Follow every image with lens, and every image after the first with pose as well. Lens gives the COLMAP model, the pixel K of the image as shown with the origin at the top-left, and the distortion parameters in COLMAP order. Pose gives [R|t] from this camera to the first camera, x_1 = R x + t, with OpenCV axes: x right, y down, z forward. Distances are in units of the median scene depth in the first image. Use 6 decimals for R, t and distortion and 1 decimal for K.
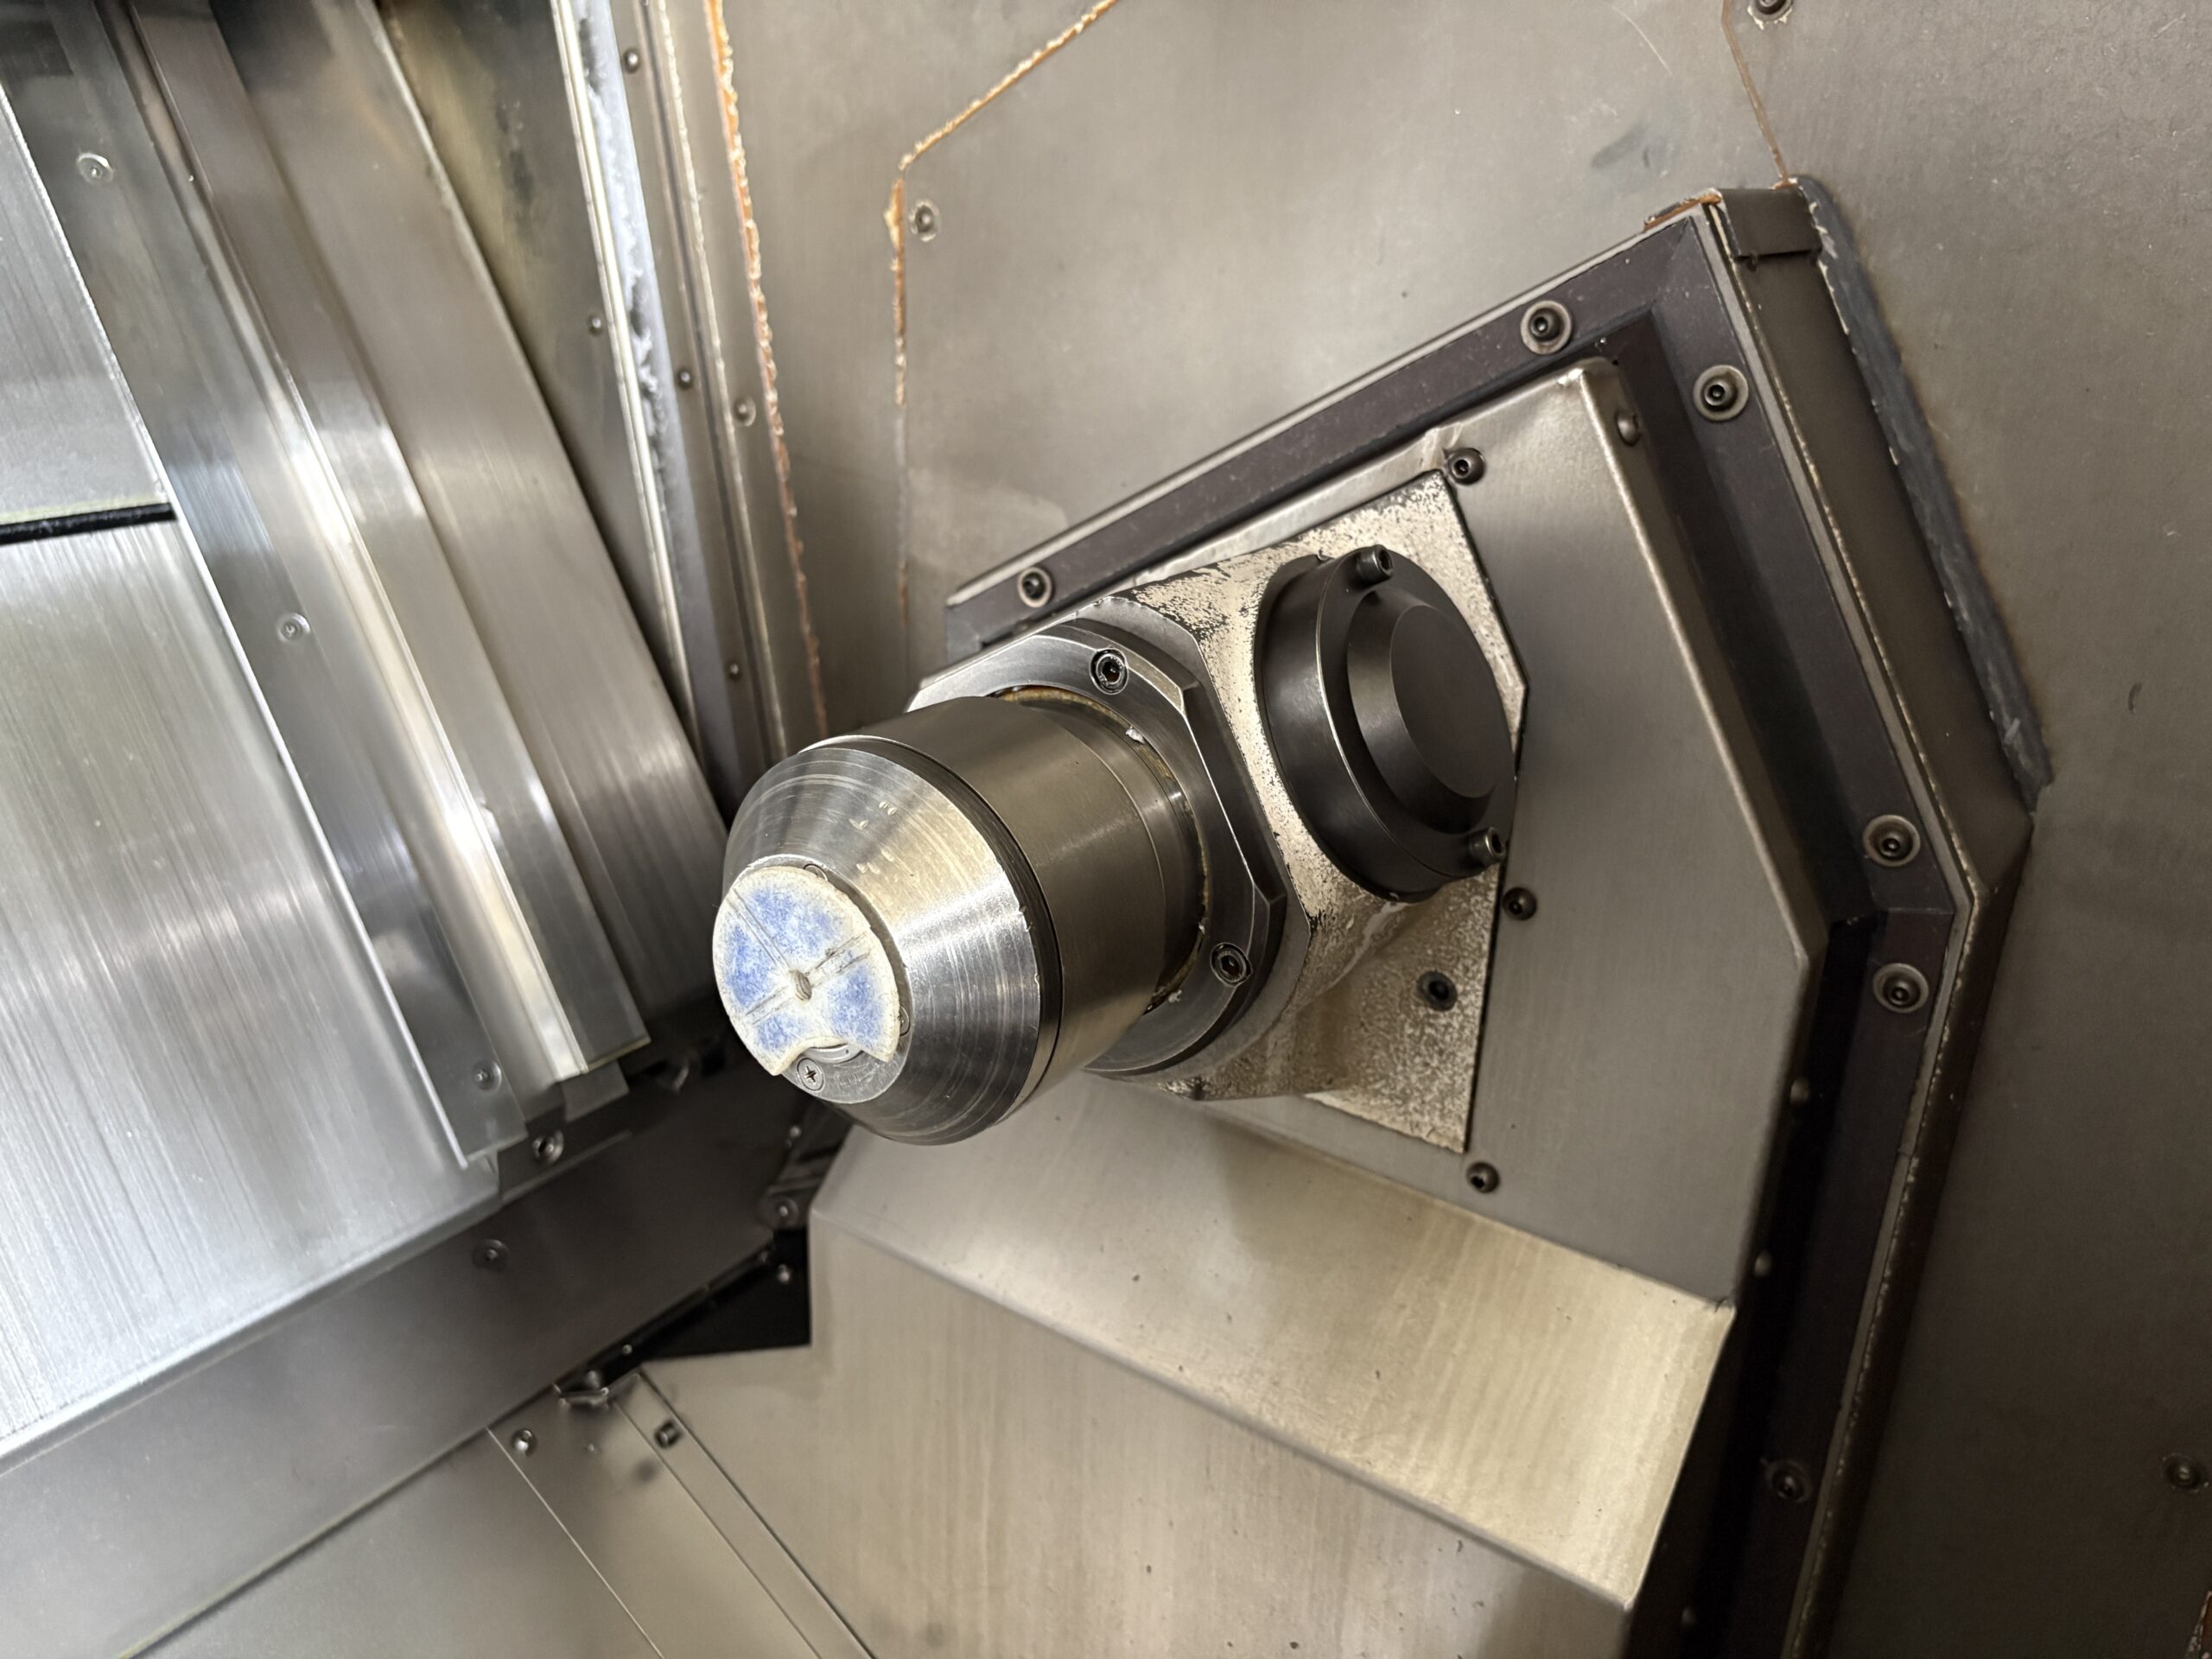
lens RADIAL K [[1681.3, 0, 1098.2], [0, 1681.3, 833.4], [0, 0, 1]] dist [0.045467, -0.053359]
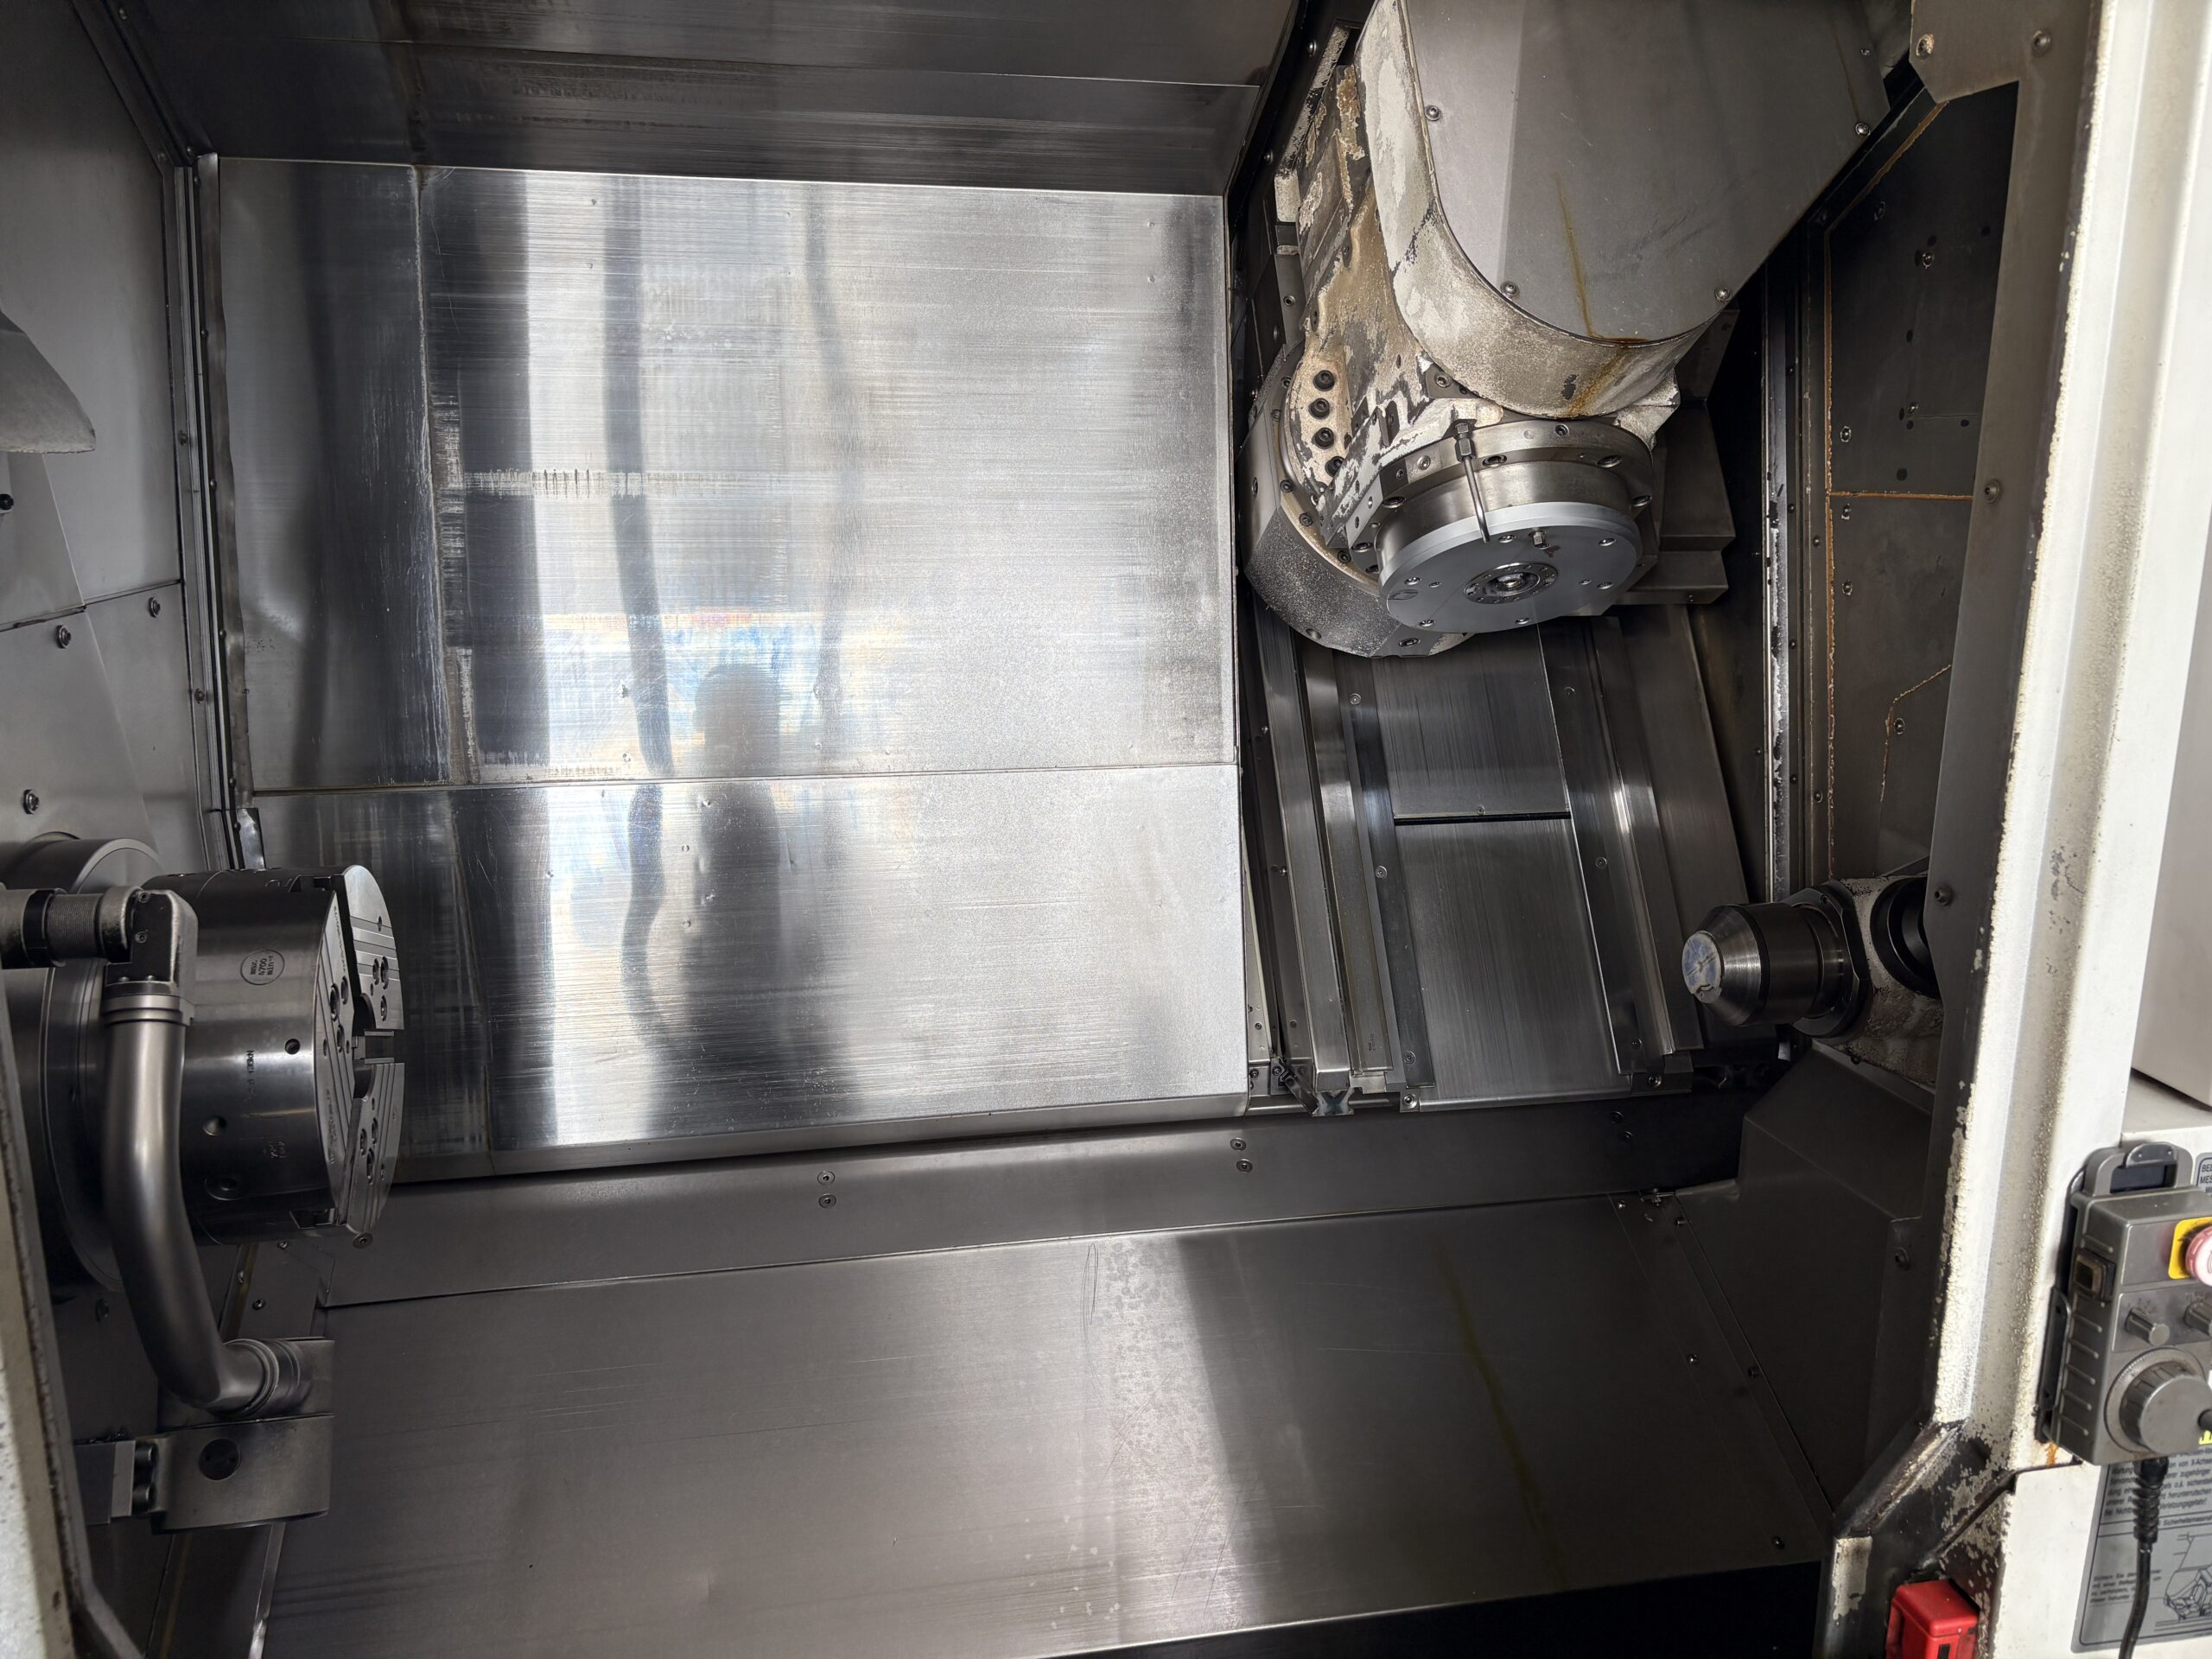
lens RADIAL K [[1681.3, 0, 1098.2], [0, 1681.3, 833.4], [0, 0, 1]] dist [0.045467, -0.053359]
pose [[0.720337, 0.118744, -0.683384, 0.825682], [-0.233445, 0.969265, -0.077650, 0.243480], [0.653160, 0.215467, 0.725918, -1.572759]]
